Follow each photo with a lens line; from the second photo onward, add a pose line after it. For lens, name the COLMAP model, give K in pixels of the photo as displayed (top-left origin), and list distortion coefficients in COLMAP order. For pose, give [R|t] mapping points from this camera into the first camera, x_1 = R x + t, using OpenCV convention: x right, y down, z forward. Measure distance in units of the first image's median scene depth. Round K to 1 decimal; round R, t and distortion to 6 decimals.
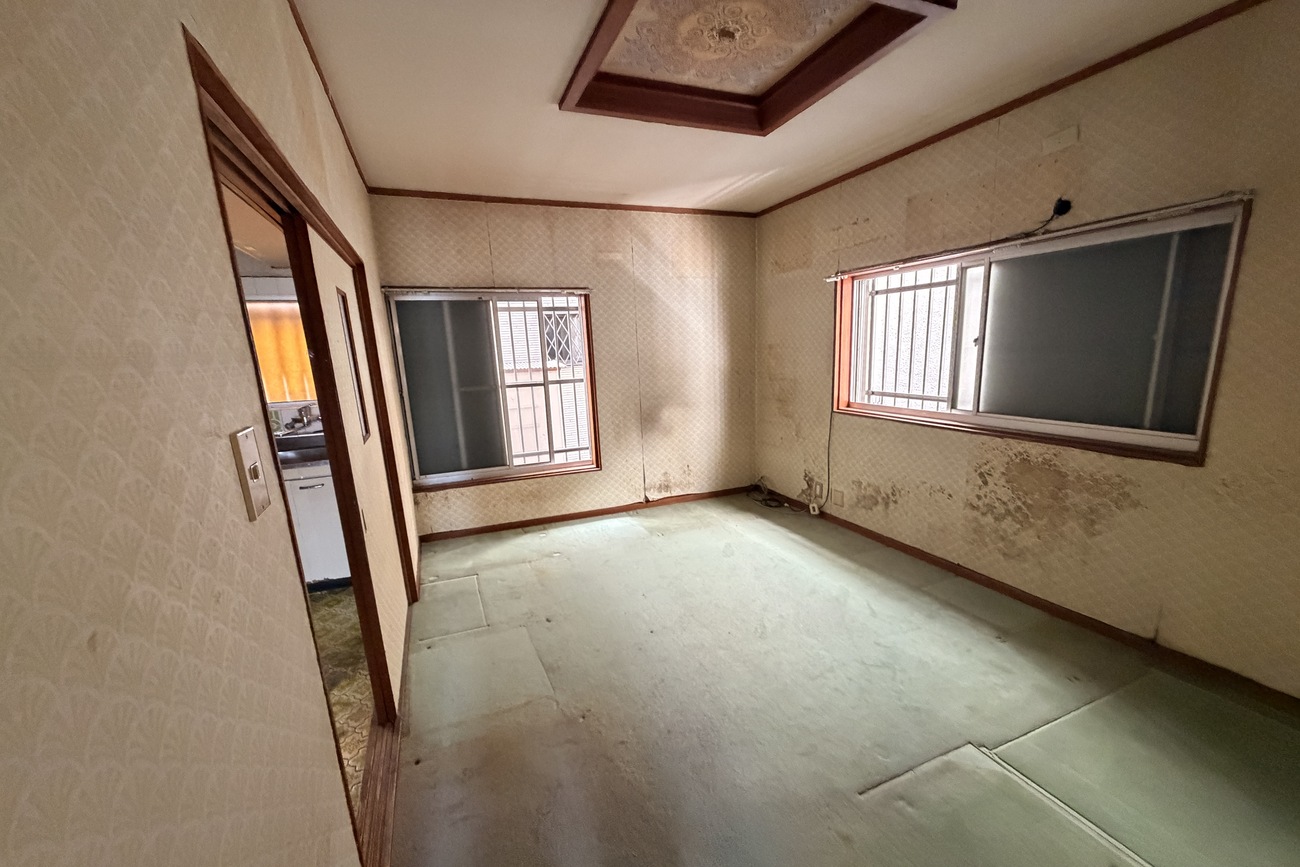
lens RADIAL K [[535.3, 0, 667.0], [0, 535.3, 466.2], [0, 0, 1]] dist [0.000703, 0.000026]
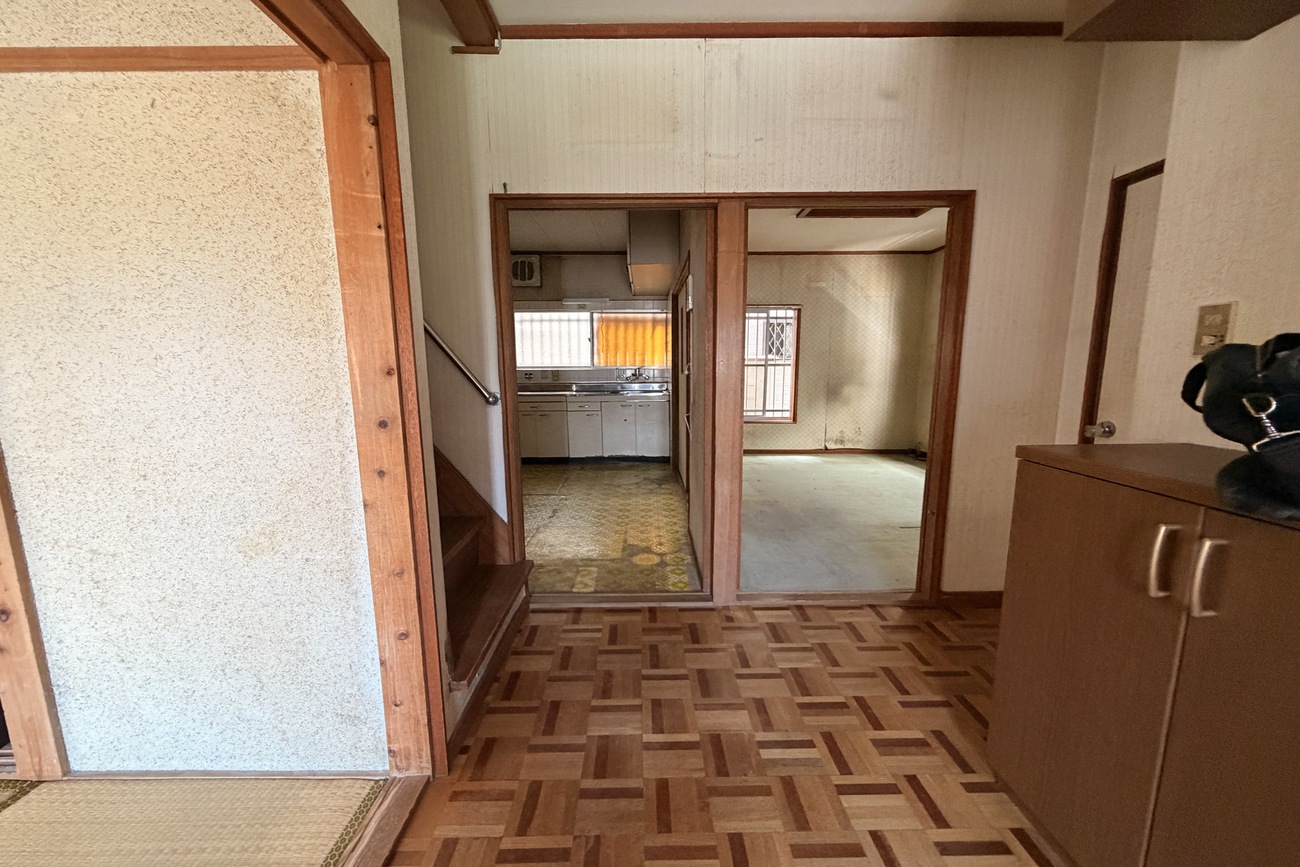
lens RADIAL K [[522.2, 0, 650.5], [0, 522.2, 449.9], [0, 0, 1]] dist [0.000614, 0.000041]
pose [[0.915899, 0.102057, -0.388217, 0.077968], [-0.120881, 0.992369, -0.024308, 0.161876], [0.382774, 0.069192, 0.921247, -0.493313]]
